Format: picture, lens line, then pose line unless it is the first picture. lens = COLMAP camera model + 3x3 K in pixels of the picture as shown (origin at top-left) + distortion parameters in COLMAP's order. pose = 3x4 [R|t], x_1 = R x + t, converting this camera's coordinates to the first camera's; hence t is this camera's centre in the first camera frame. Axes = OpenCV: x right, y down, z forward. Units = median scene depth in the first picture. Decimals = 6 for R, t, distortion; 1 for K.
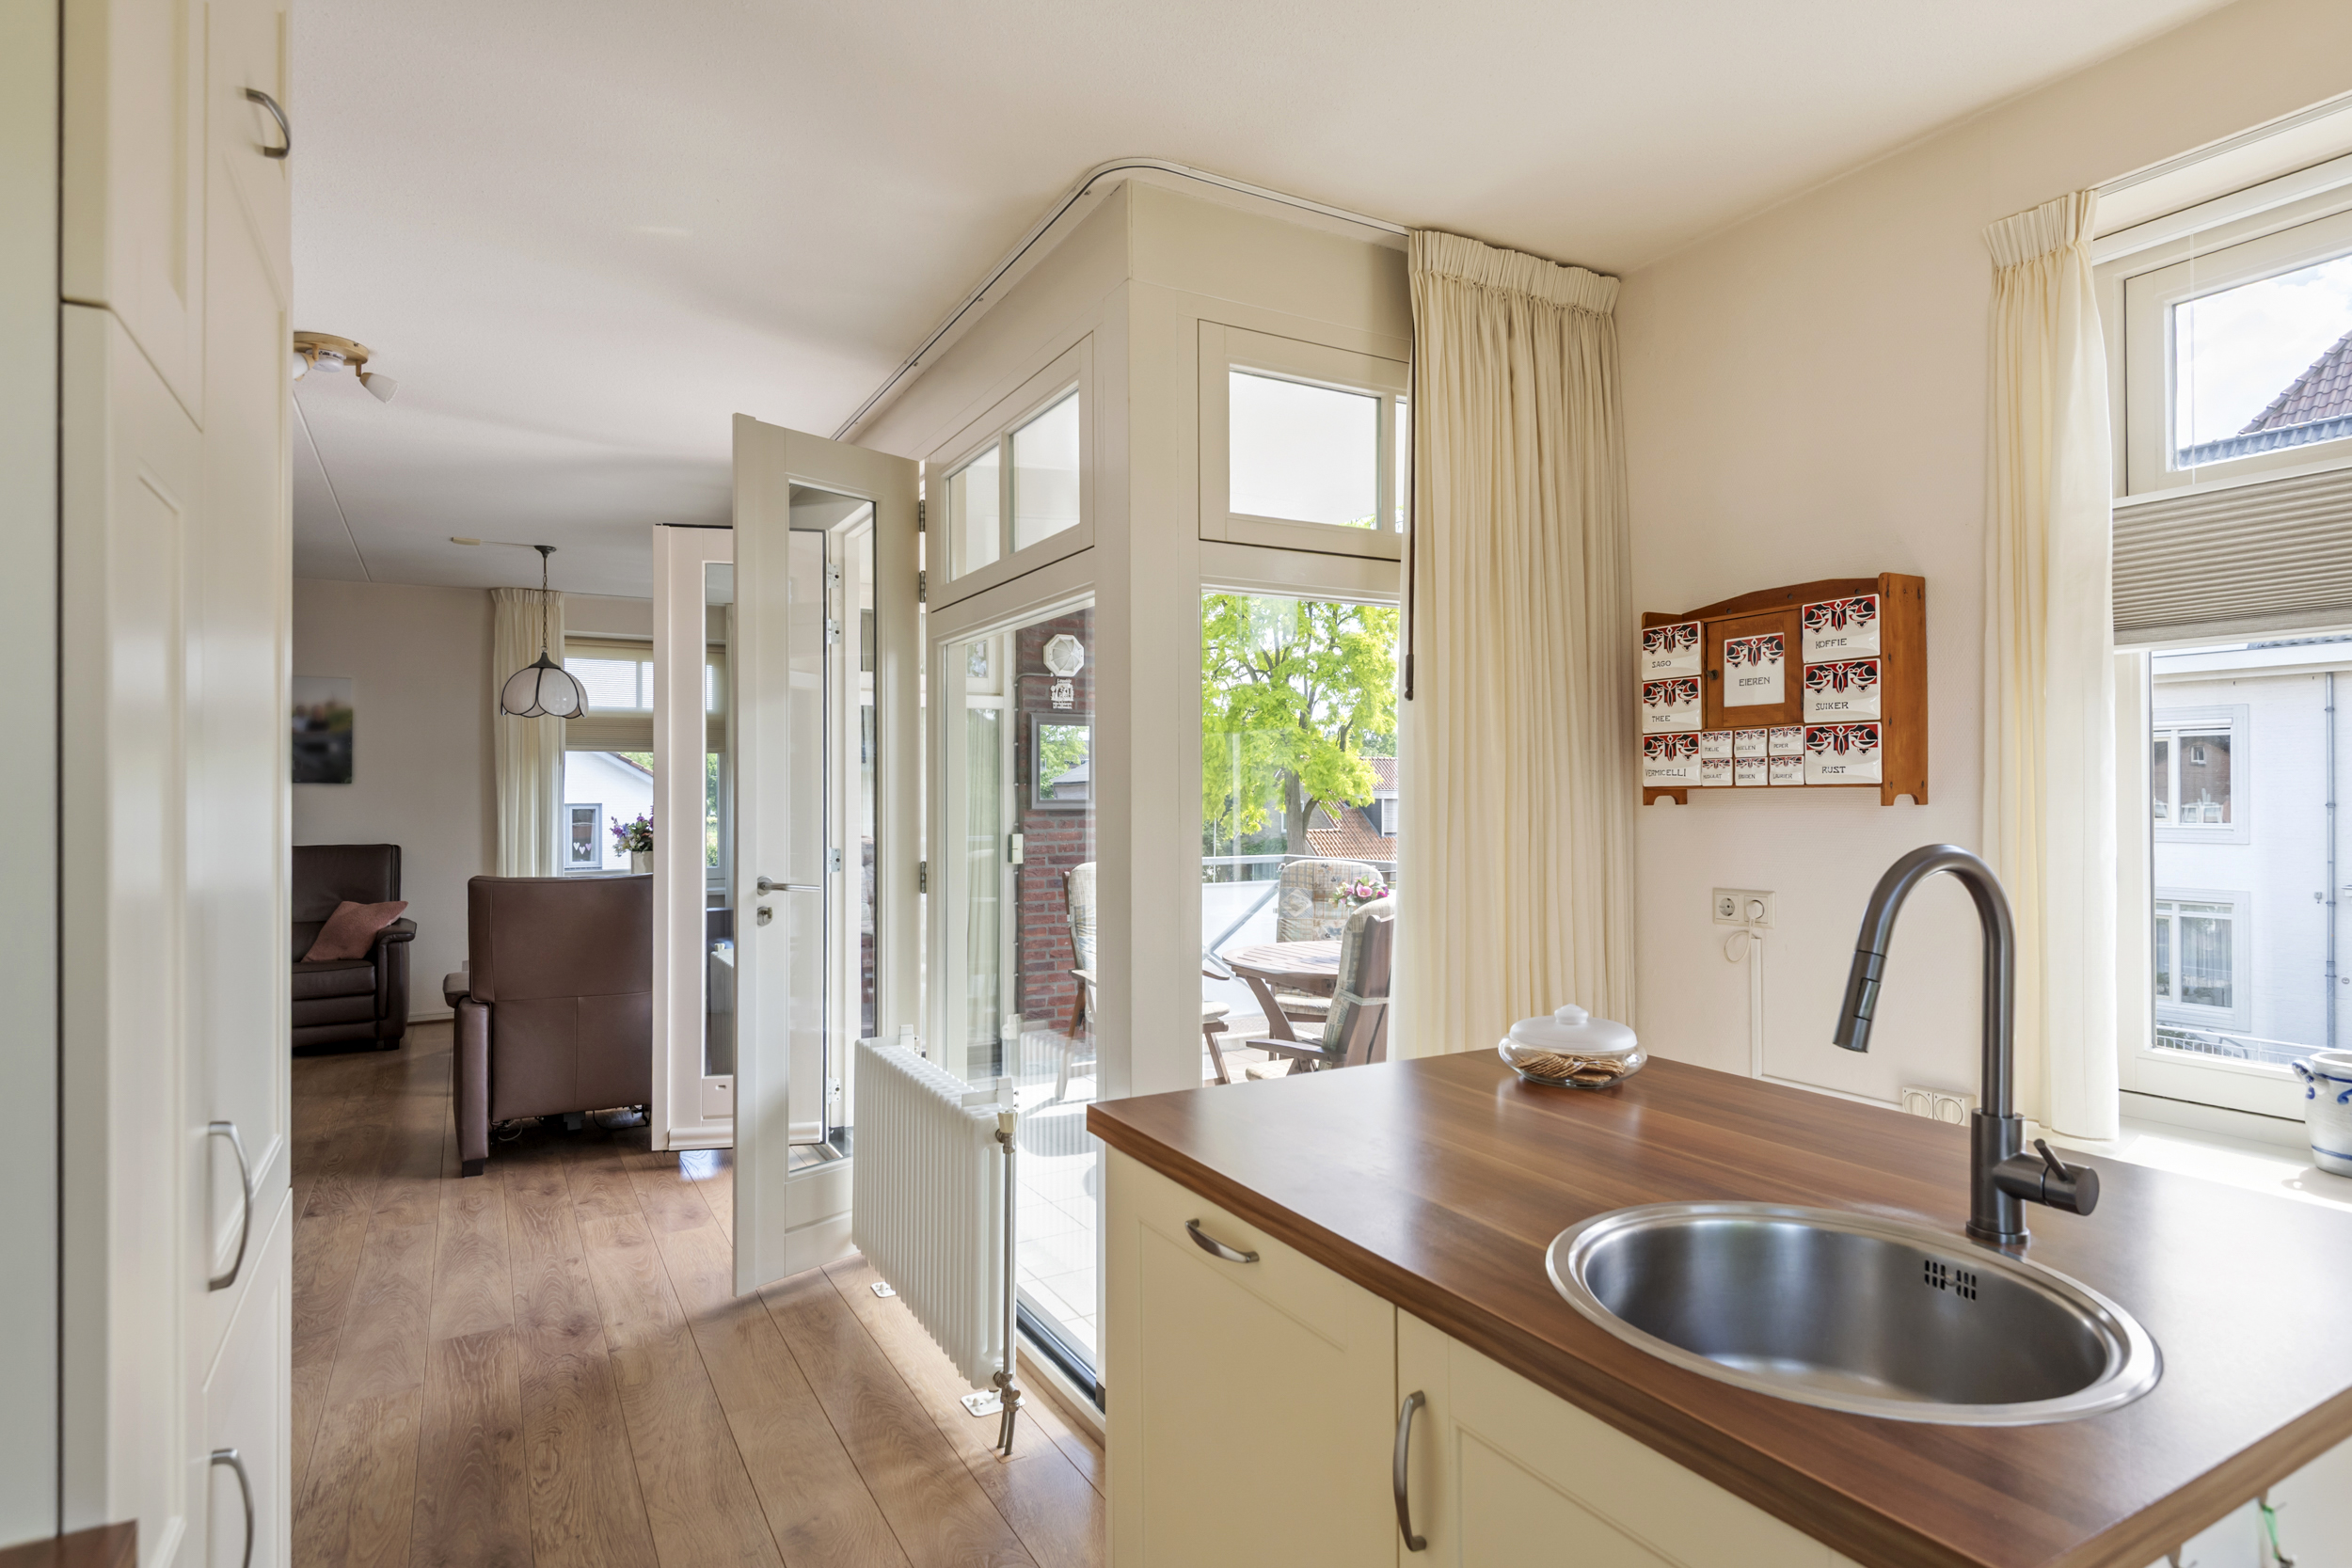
lens RADIAL K [[1243.4, 0, 1176.0], [0, 1243.4, 784.0], [0, 0, 1]] dist [0.002252, -0.000402]
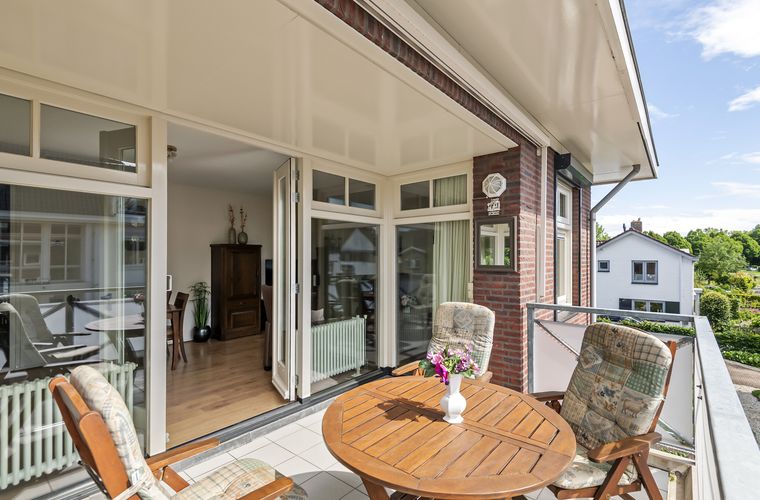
lens RADIAL K [[352.7, 0, 395.1], [0, 352.7, 256.3], [0, 0, 1]] dist [0.030769, -0.021348]
pose [[0.367733, 0.001723, -0.929930, 0.277021], [0.006036, 0.999973, 0.004240, -0.003079], [0.929912, -0.007173, 0.367712, 0.561822]]
